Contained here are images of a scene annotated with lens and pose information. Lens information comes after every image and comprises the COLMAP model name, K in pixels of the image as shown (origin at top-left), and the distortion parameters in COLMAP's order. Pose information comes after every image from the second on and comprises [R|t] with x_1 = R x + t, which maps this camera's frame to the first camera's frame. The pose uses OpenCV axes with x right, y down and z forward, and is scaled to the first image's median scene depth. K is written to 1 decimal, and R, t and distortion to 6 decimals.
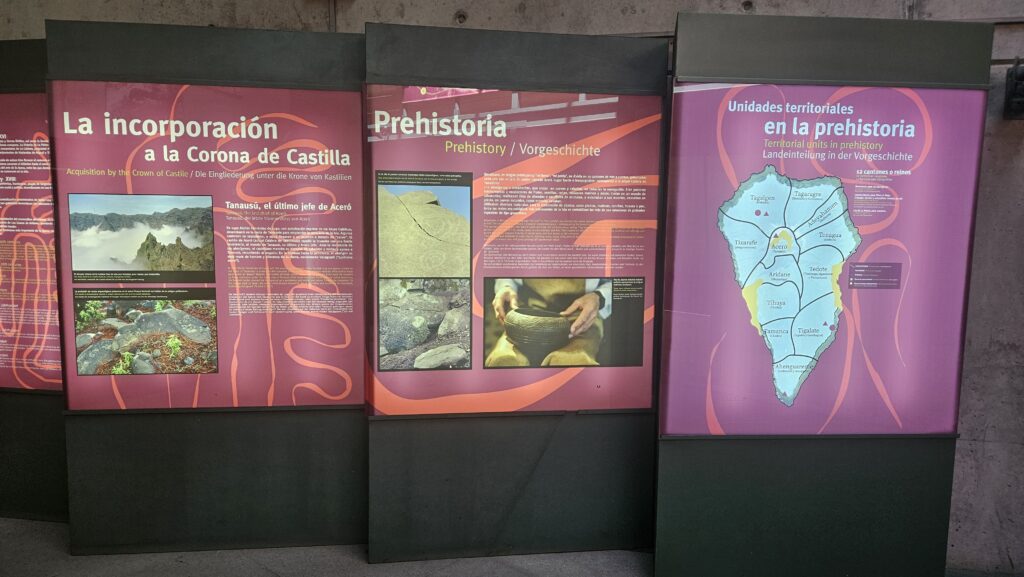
lens RADIAL K [[683.2, 0, 511.0], [0, 683.2, 287.1], [0, 0, 1]] dist [0.052554, -0.052527]
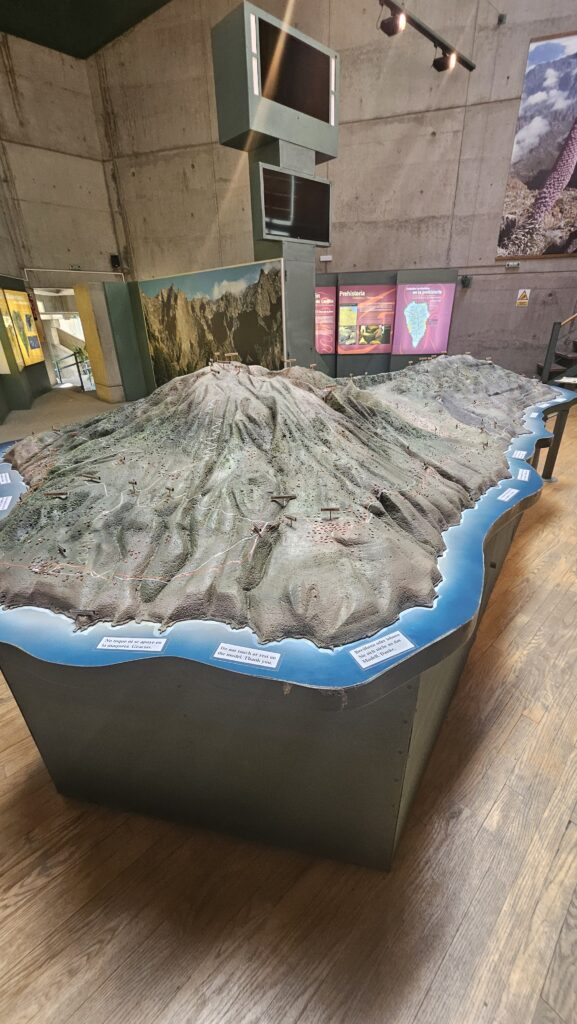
lens RADIAL K [[415.1, 0, 296.0], [0, 415.1, 516.4], [0, 0, 1]] dist [0.002082, 0.001816]
pose [[0.992749, 0.018697, -0.118743, -0.072963], [0.025222, 0.933440, 0.357845, 0.127569], [0.117531, -0.358245, 0.926200, -1.600080]]
